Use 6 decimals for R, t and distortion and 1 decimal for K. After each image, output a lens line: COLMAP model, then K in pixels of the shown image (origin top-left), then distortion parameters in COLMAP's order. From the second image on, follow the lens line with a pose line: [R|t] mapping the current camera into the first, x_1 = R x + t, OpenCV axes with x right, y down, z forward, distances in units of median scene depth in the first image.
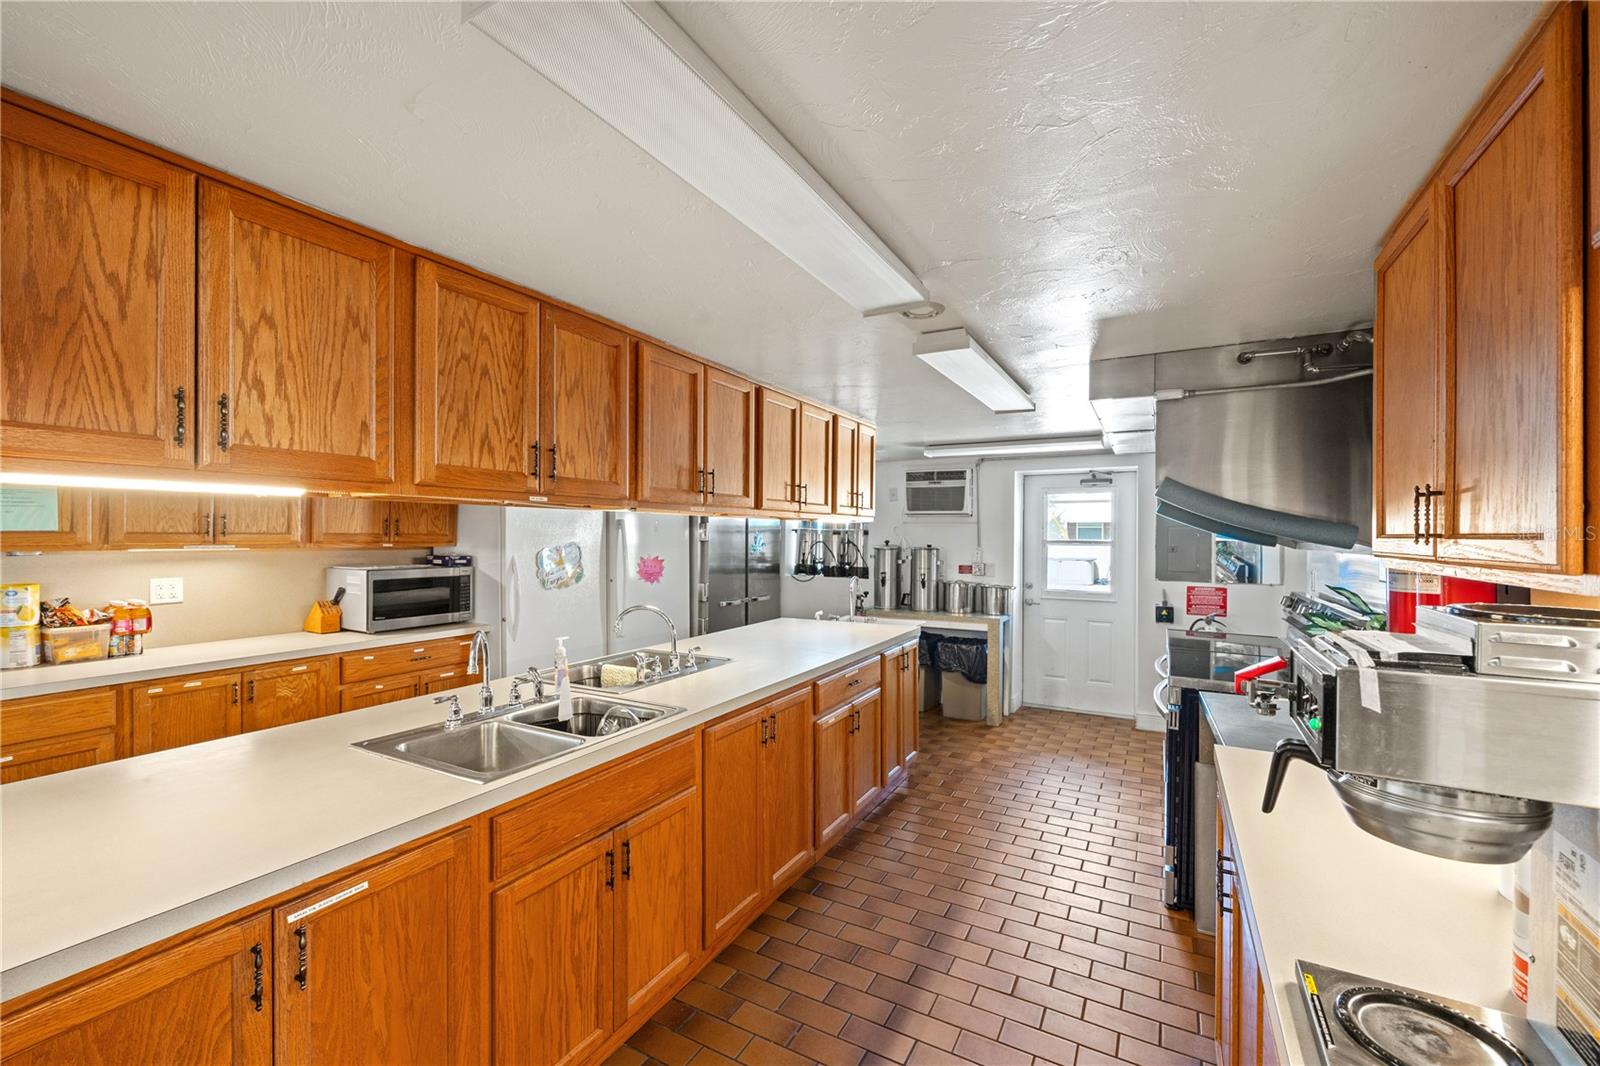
lens RADIAL K [[656.2, 0, 800.0], [0, 656.2, 533.0], [0, 0, 1]] dist [-0.001624, -0.000082]
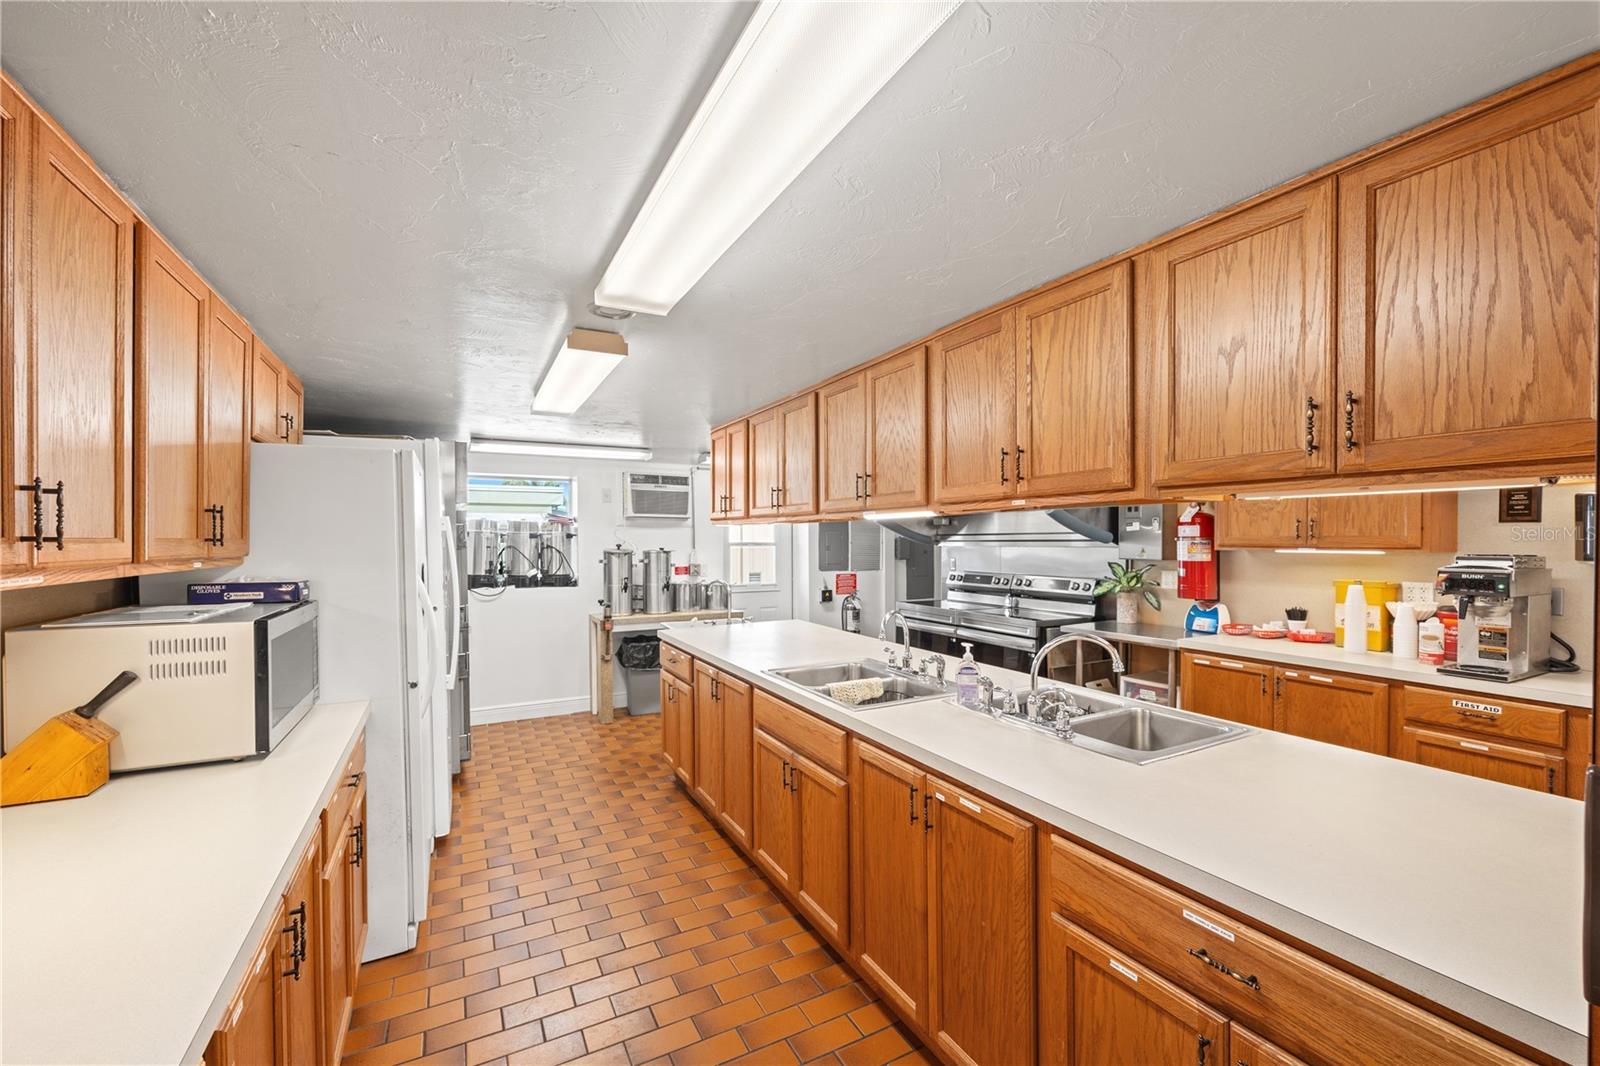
lens RADIAL K [[656.2, 0, 800.0], [0, 656.2, 533.0], [0, 0, 1]] dist [-0.001624, -0.000082]
pose [[0.545252, 0.000933, 0.838272, -0.568369], [0.005817, 0.999971, -0.004897, 0.001058], [-0.838252, 0.007546, 0.545231, 0.294803]]
